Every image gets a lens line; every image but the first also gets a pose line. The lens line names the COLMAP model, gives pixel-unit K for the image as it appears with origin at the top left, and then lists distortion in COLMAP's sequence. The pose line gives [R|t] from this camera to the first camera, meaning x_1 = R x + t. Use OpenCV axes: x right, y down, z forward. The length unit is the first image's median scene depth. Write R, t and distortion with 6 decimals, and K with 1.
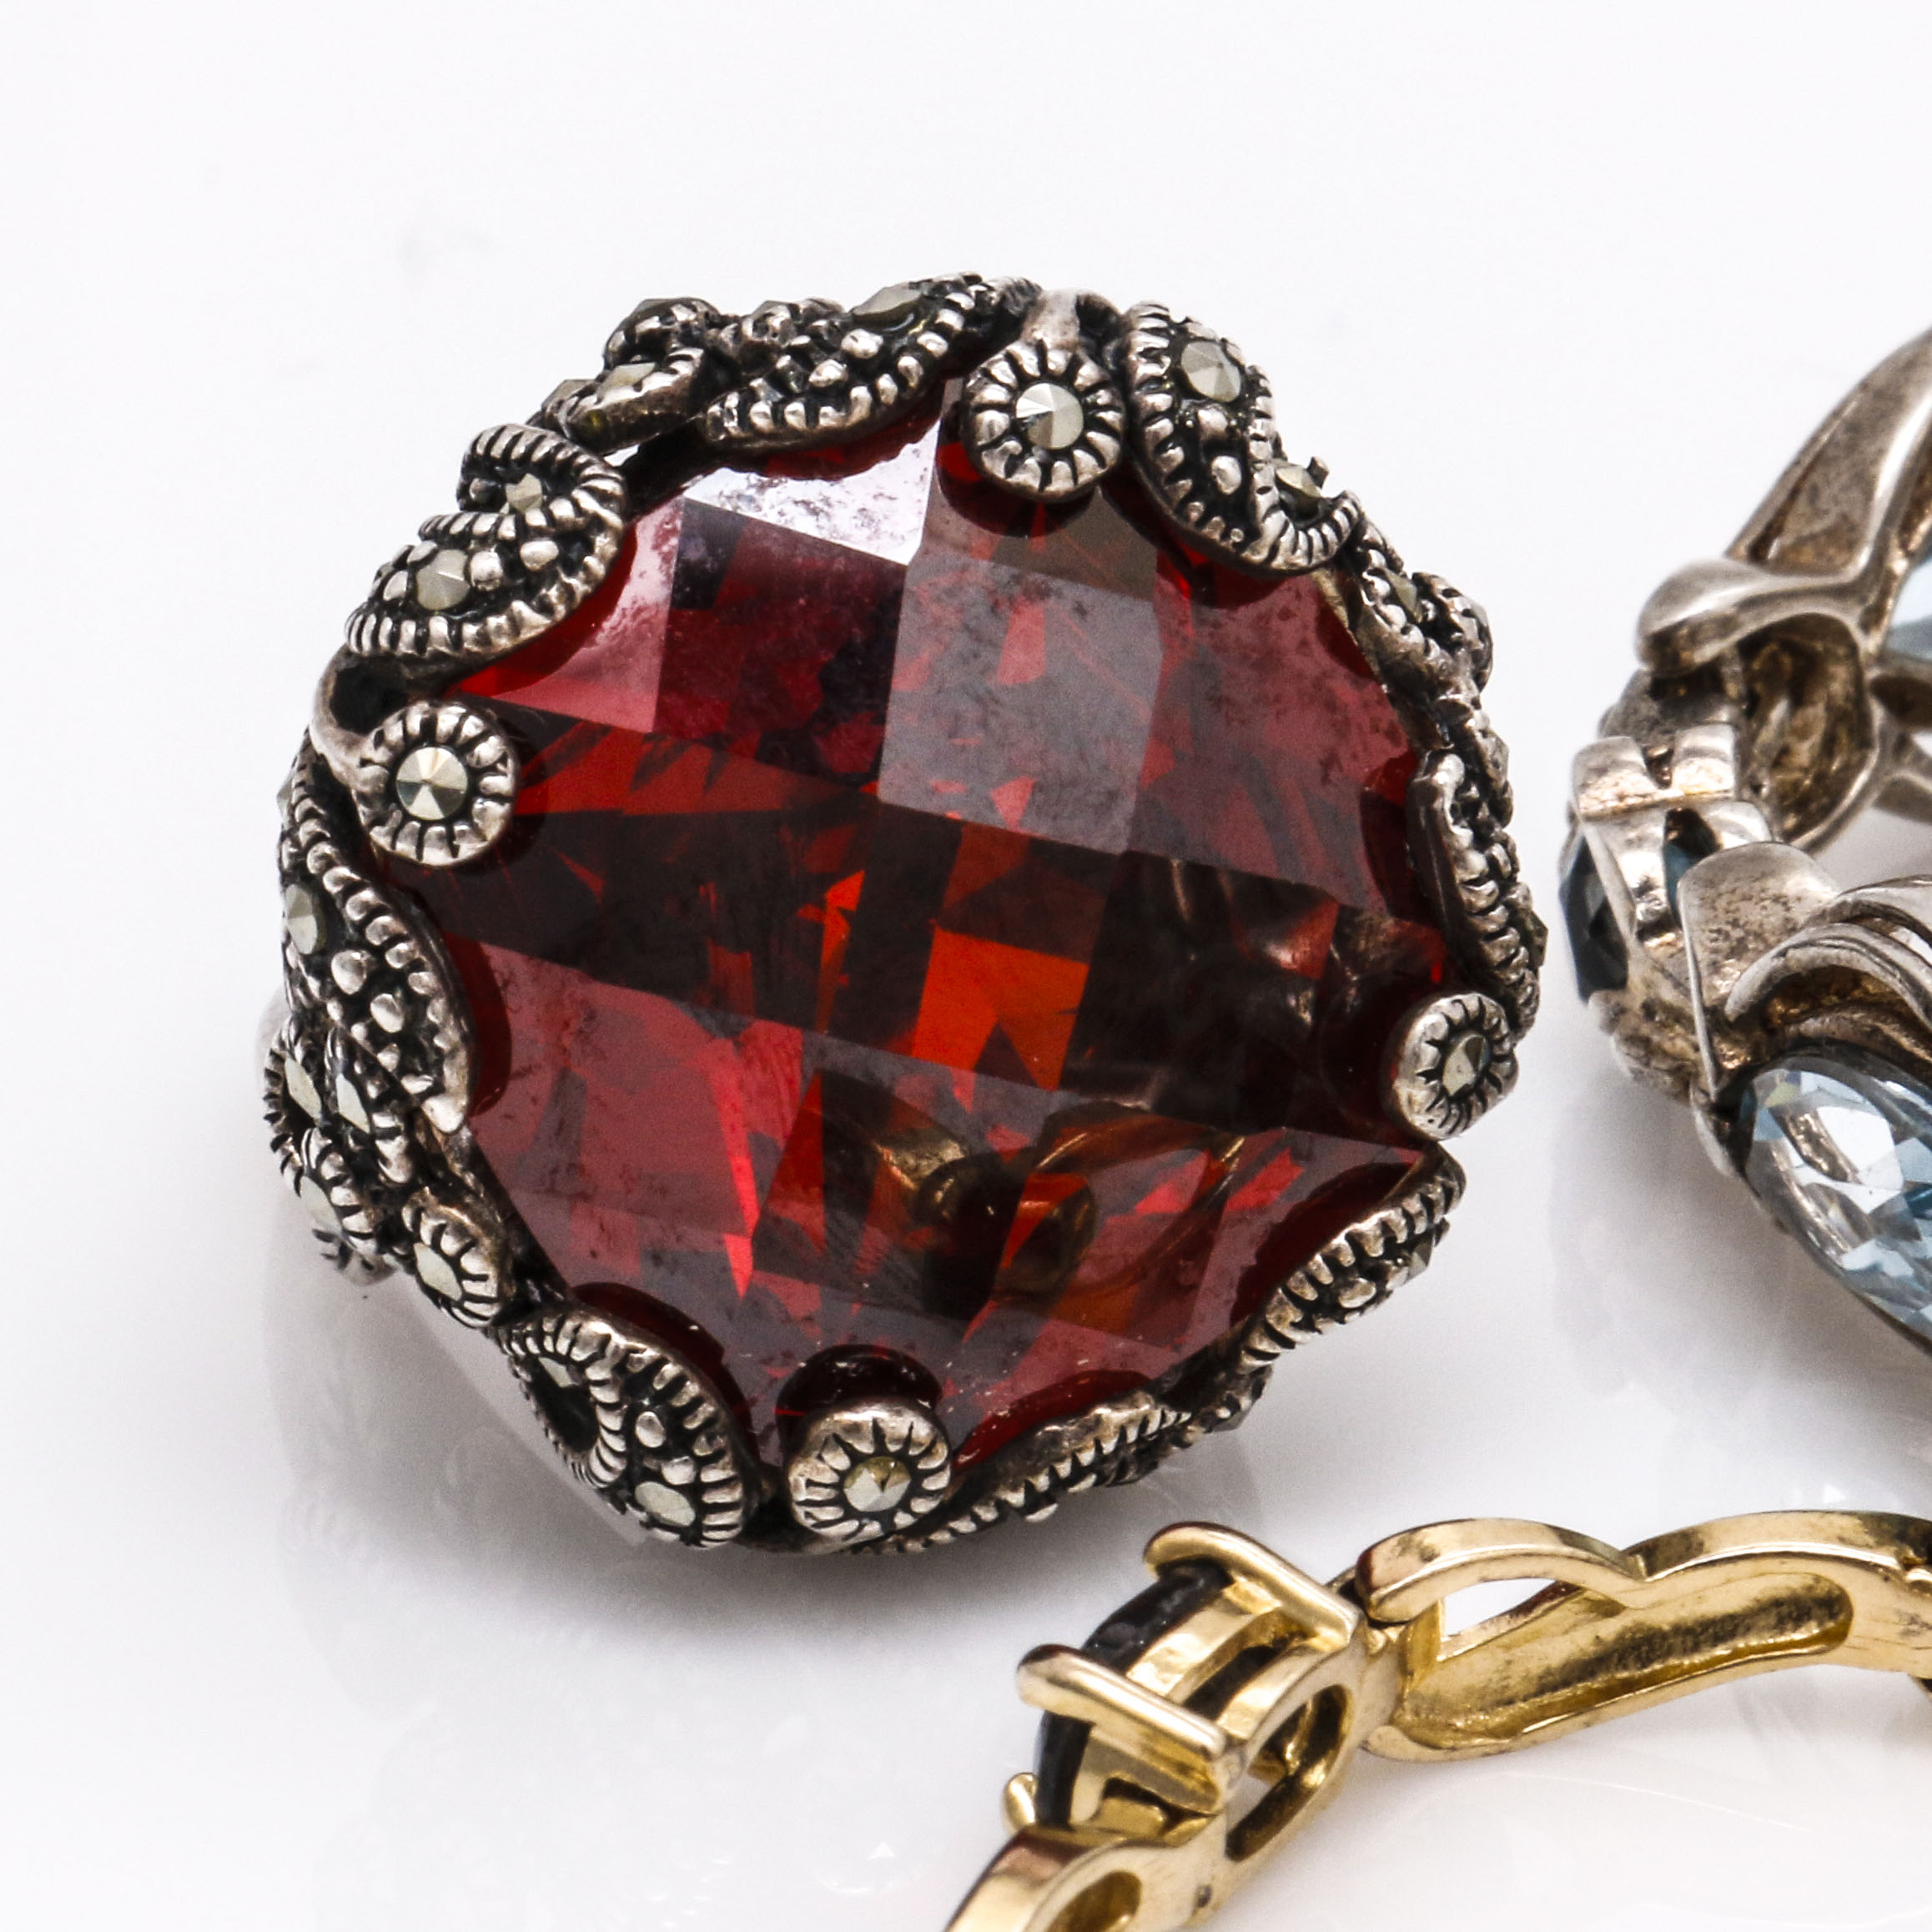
lens RADIAL K [[10241.0, 0, 966.9], [0, 10241.0, 968.2], [0, 0, 1]] dist [0.015344, 0.000000]
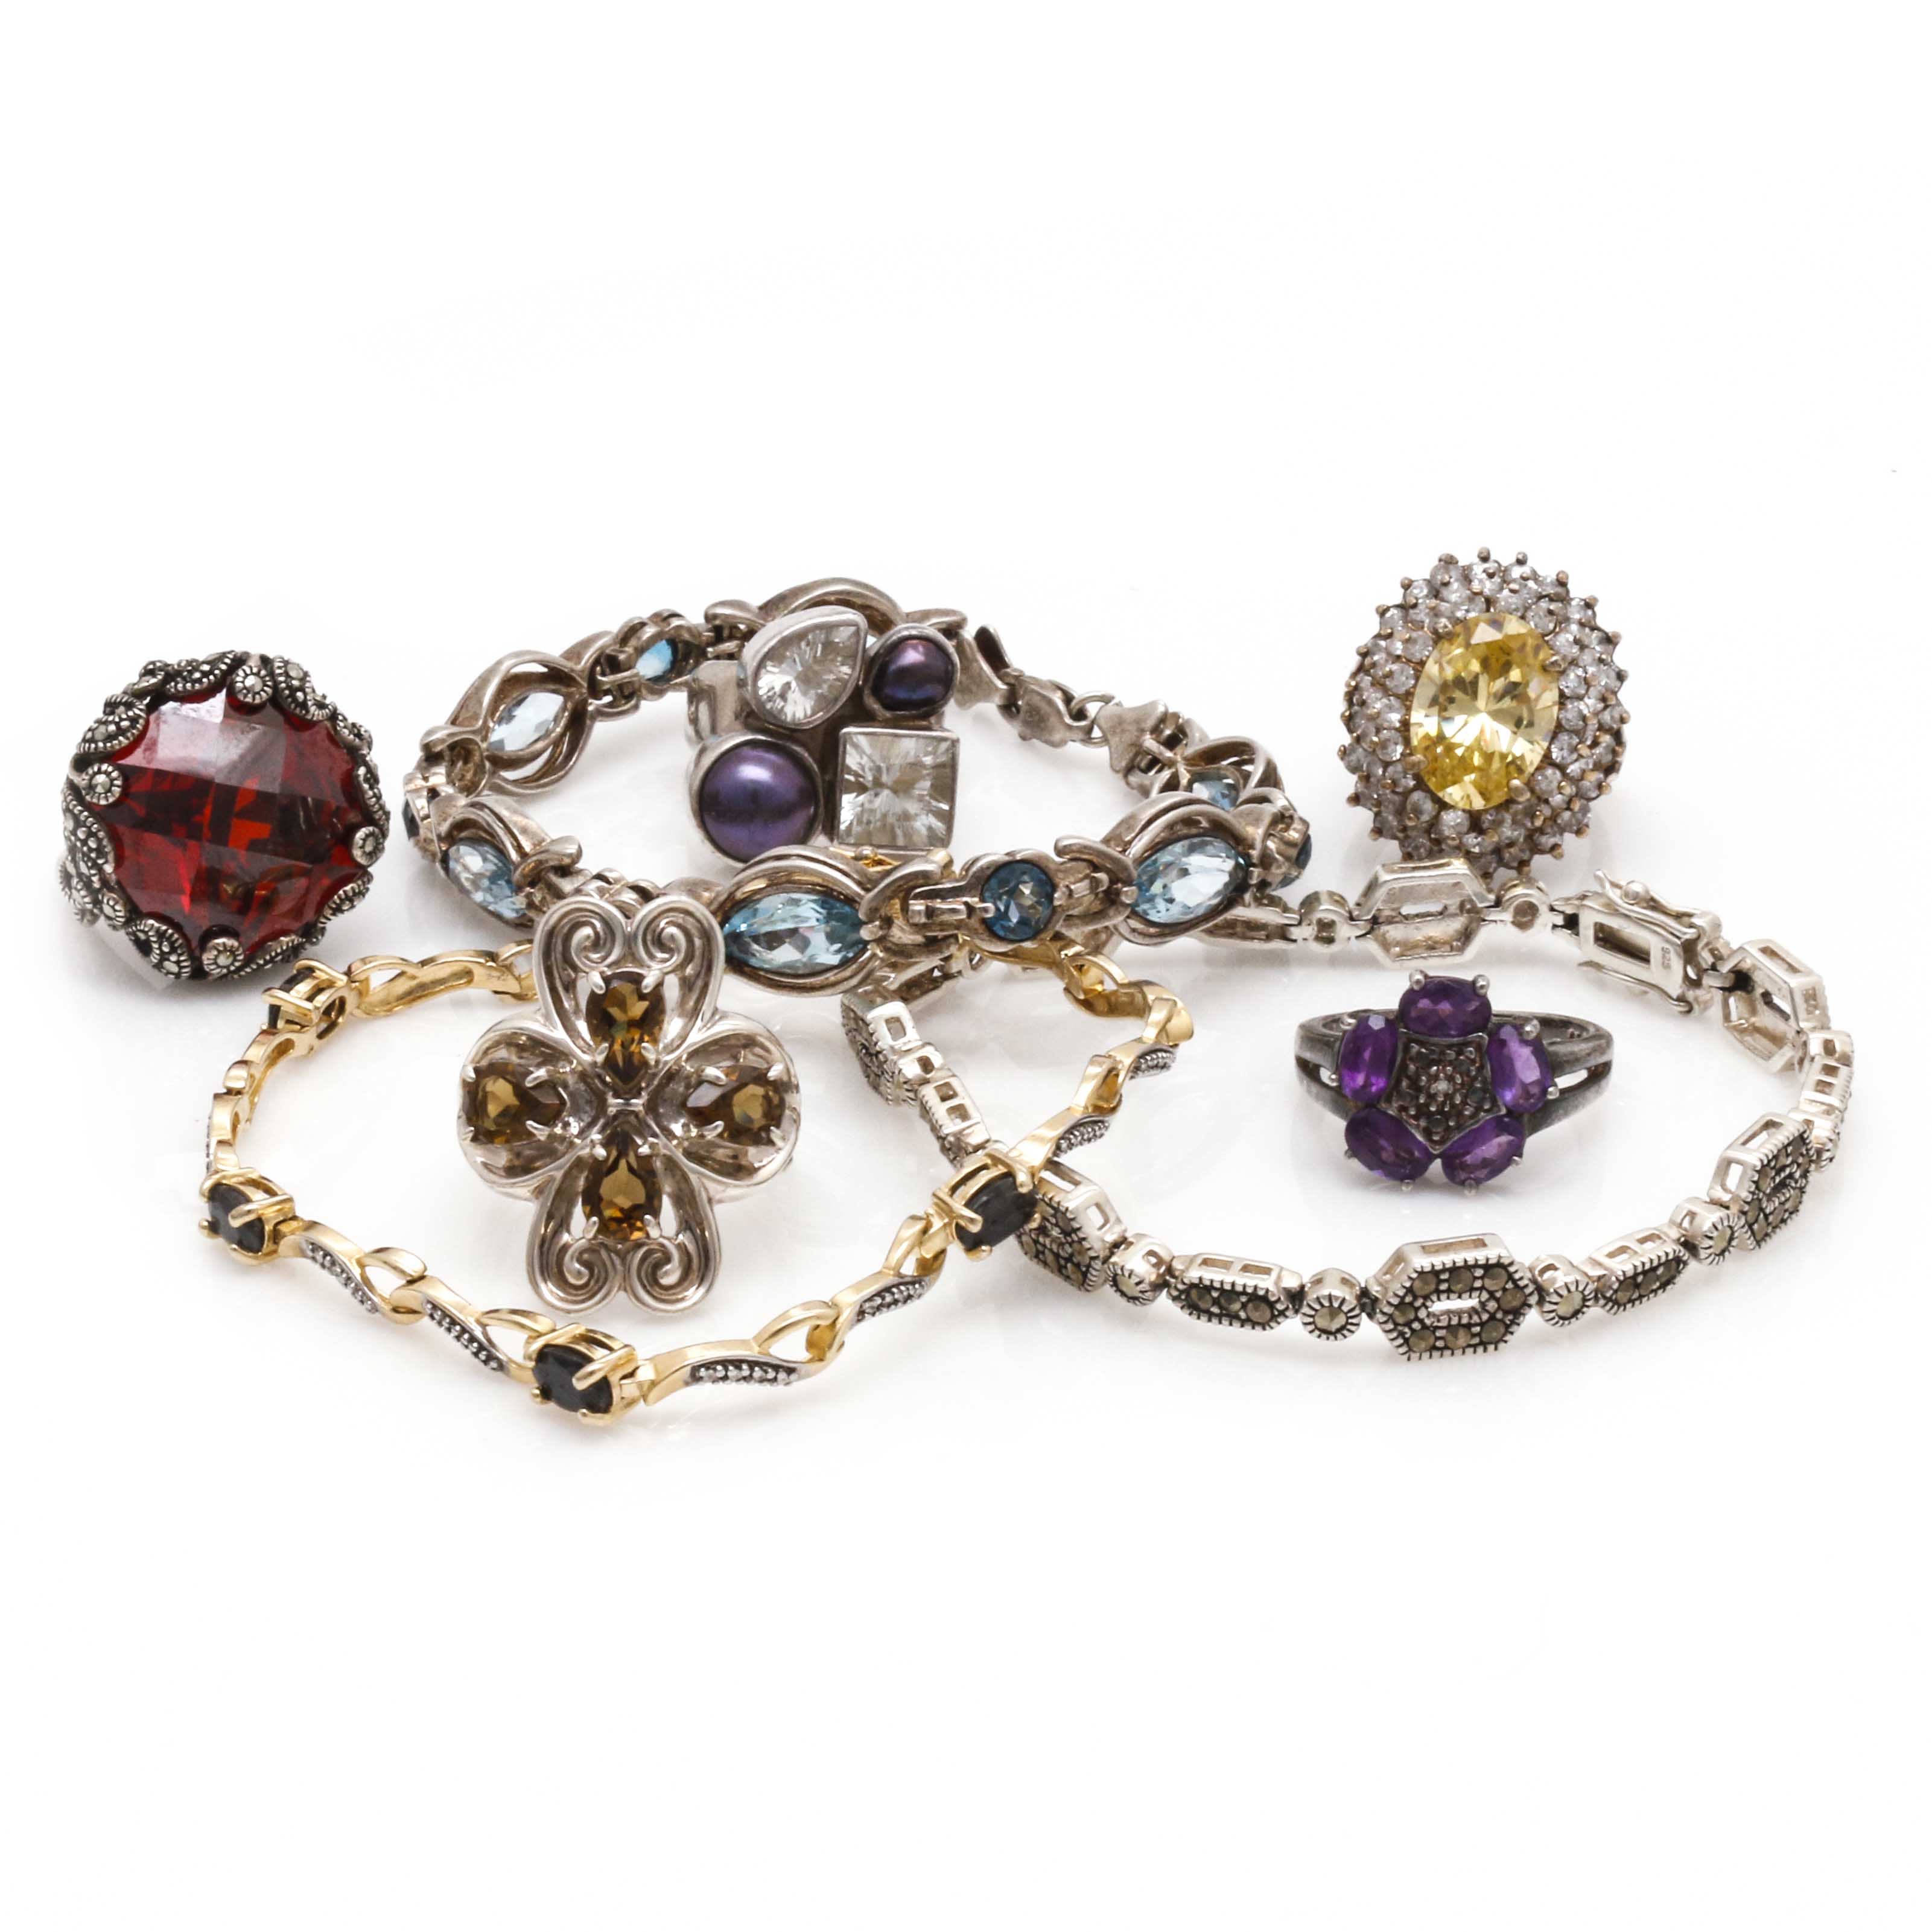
lens RADIAL K [[4560.4, 0, 969.3], [0, 4560.4, 961.6], [0, 0, 1]] dist [-0.086438, 0.000000]
pose [[0.987667, -0.055837, 0.146274, 0.017715], [0.058960, 0.998114, -0.017105, 0.097698], [-0.145043, 0.025519, 0.989096, -0.759927]]
